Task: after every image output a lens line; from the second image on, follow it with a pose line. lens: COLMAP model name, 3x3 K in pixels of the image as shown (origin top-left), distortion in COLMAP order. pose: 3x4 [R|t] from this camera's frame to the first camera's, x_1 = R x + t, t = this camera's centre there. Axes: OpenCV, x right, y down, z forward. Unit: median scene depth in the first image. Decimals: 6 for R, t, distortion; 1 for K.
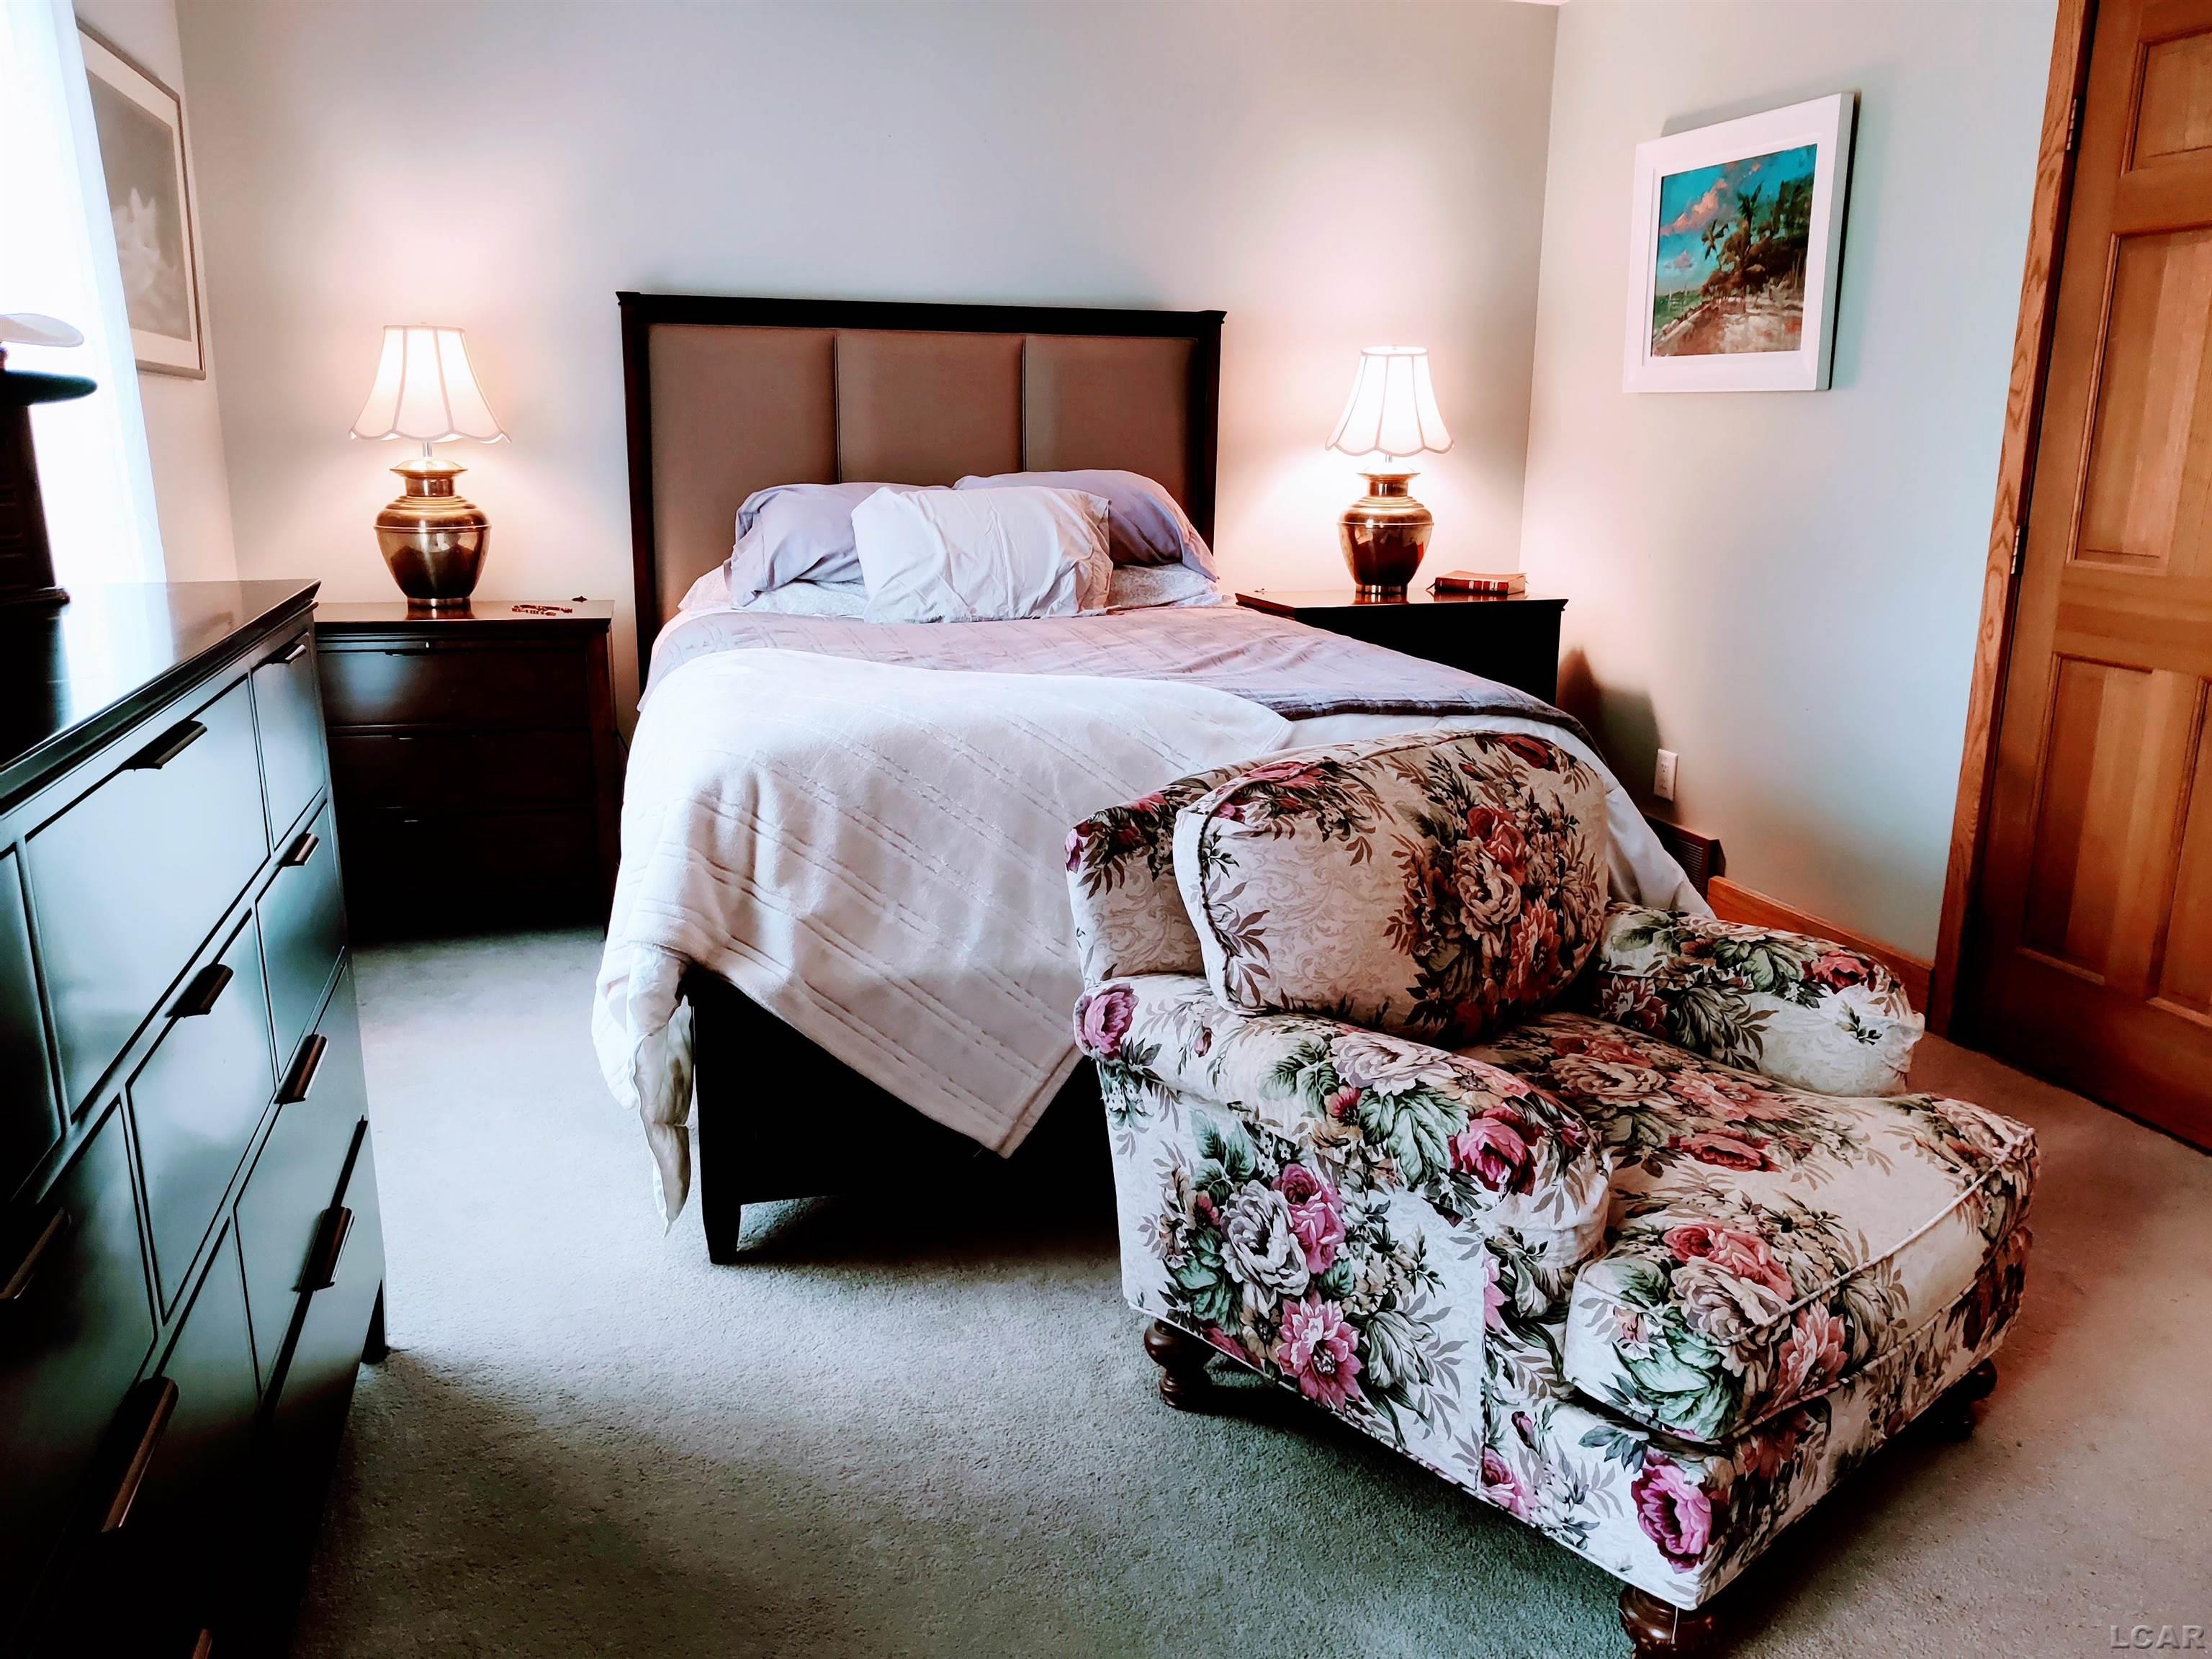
lens RADIAL K [[1668.8, 0, 1115.6], [0, 1668.8, 835.7], [0, 0, 1]] dist [-0.001449, -0.008070]
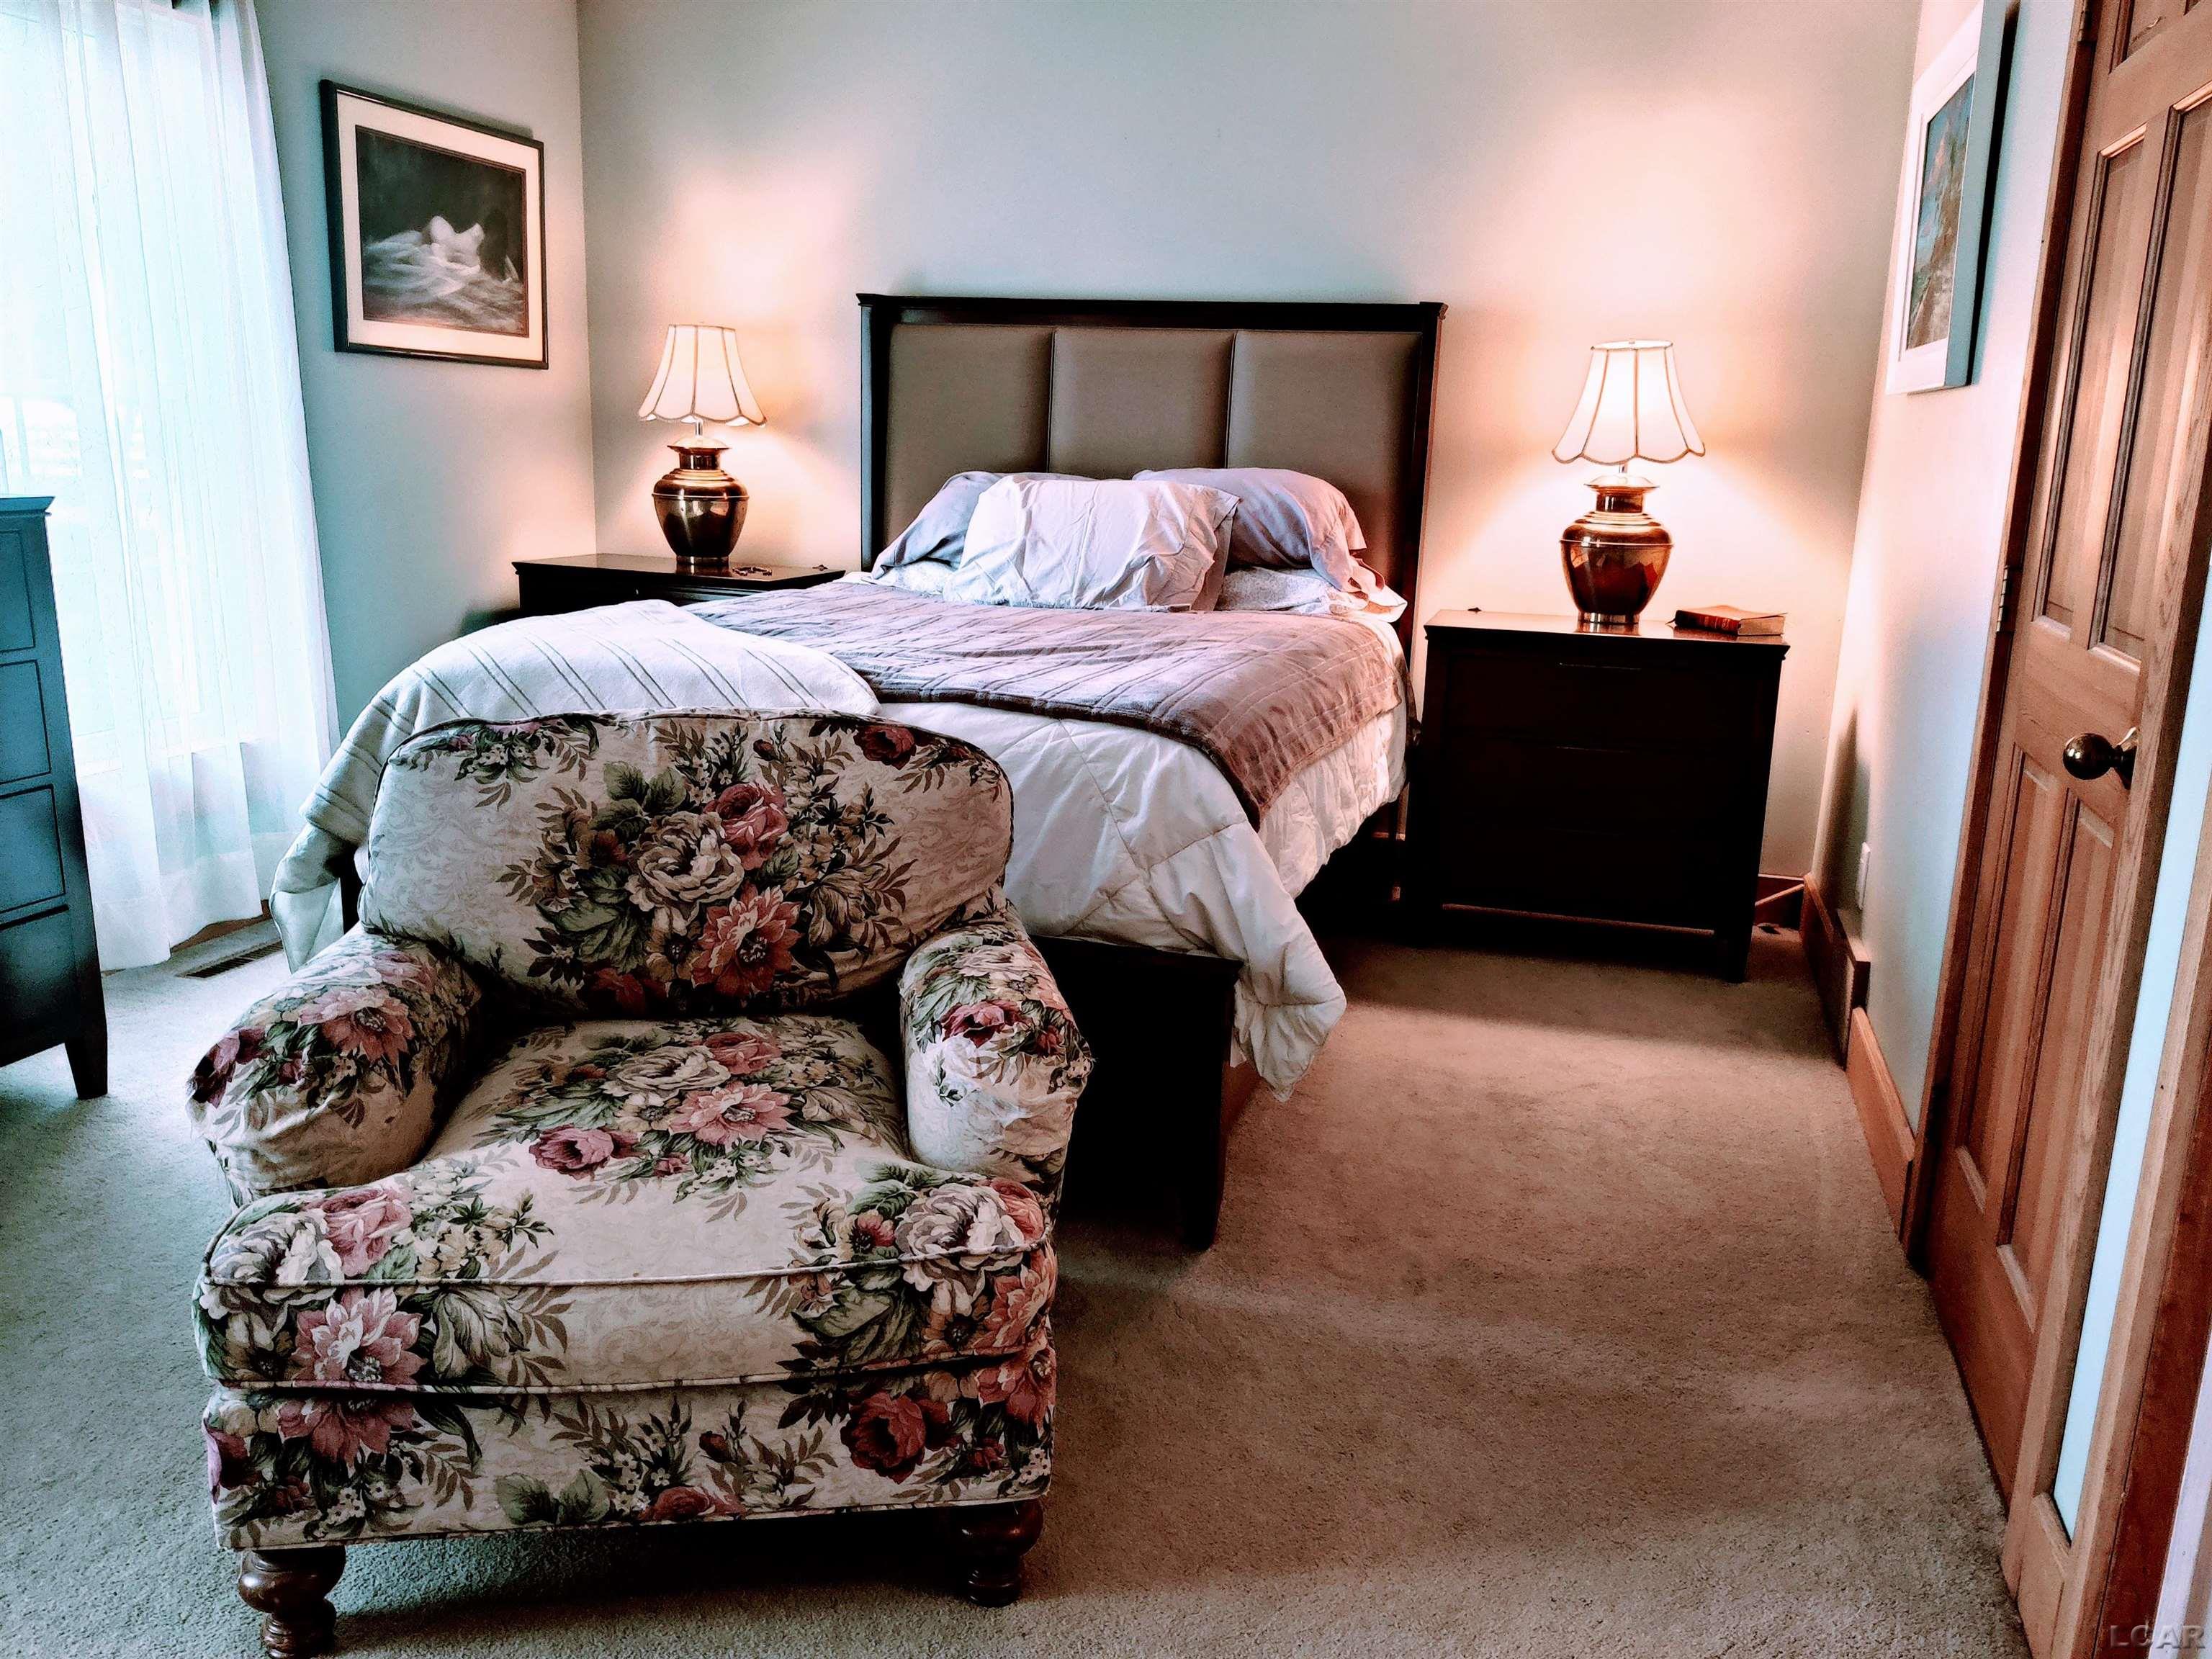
lens RADIAL K [[1708.1, 0, 1107.3], [0, 1708.1, 772.8], [0, 0, 1]] dist [0.020103, -0.069904]
pose [[0.849628, 0.123451, -0.512731, 0.497341], [-0.149890, 0.988649, -0.010340, -0.025004], [0.505634, 0.085639, 0.858487, 0.141095]]
